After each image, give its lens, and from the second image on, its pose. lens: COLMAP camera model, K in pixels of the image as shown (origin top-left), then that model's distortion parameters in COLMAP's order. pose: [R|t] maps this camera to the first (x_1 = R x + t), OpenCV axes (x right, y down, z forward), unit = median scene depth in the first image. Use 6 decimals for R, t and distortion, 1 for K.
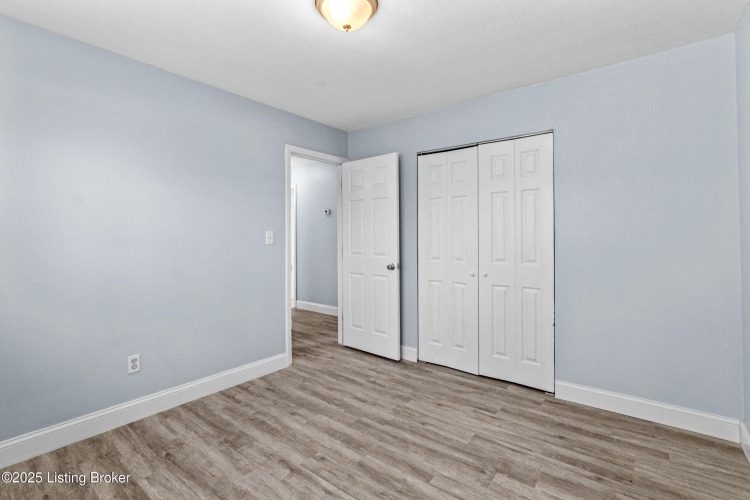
lens RADIAL K [[343.7, 0, 375.2], [0, 343.7, 245.2], [0, 0, 1]] dist [0.003734, 0.000692]
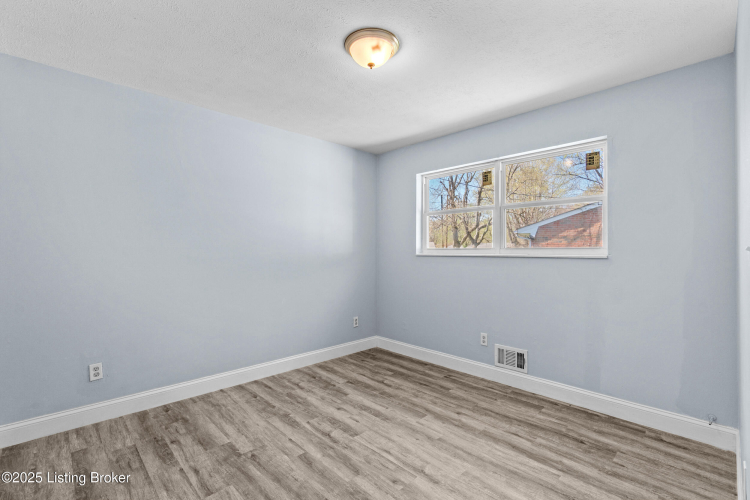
lens RADIAL K [[343.7, 0, 375.0], [0, 343.7, 248.2], [0, 0, 1]] dist [0.003734, 0.000692]
pose [[-0.989227, 0.002400, 0.146370, -0.248655], [0.004580, 0.999884, 0.014560, -0.040982], [-0.146318, 0.015074, -0.989123, 2.013143]]
